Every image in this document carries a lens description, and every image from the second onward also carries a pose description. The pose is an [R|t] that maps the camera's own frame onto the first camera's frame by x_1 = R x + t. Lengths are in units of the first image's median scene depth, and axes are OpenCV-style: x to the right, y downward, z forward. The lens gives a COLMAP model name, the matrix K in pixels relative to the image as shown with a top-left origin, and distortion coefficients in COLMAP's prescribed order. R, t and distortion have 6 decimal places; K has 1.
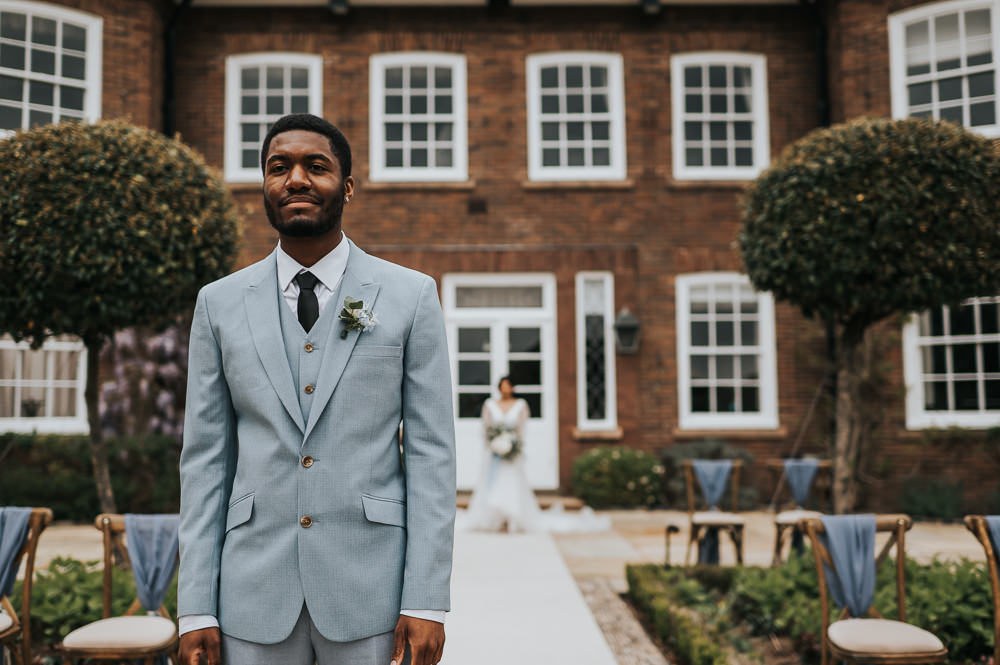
lens RADIAL K [[1030.9, 0, 523.2], [0, 1030.9, 343.7], [0, 0, 1]] dist [-0.005056, -0.000195]
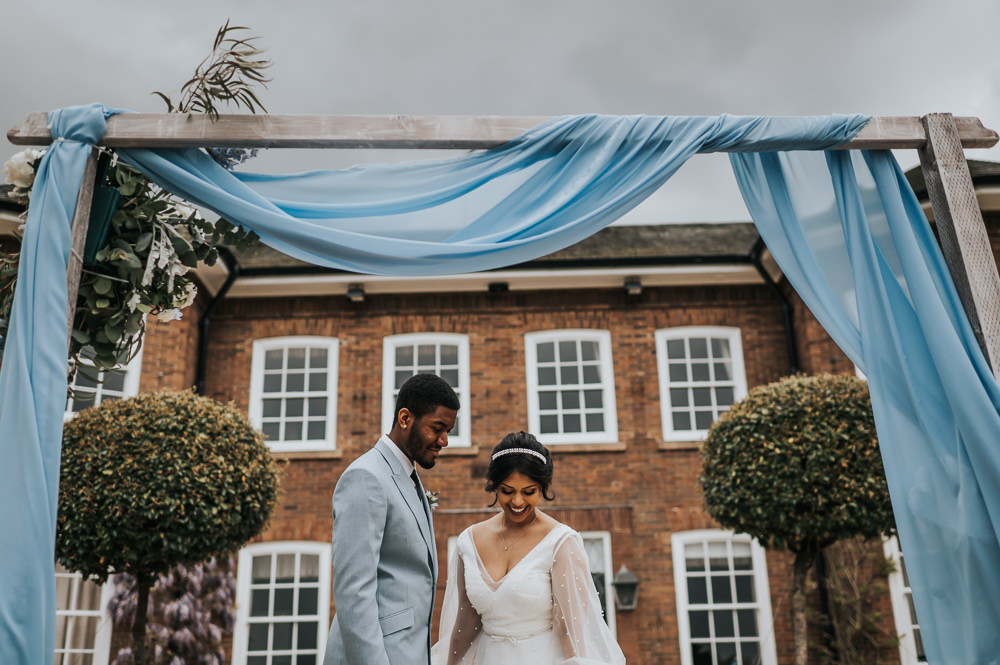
lens RADIAL K [[1047.6, 0, 497.8], [0, 1047.6, 280.4], [0, 0, 1]] dist [0.004815, -0.001505]
pose [[0.999335, -0.023632, -0.027759, 0.008818], [0.013572, 0.947872, -0.318363, 0.028281], [0.033835, 0.317775, 0.947562, -0.100330]]
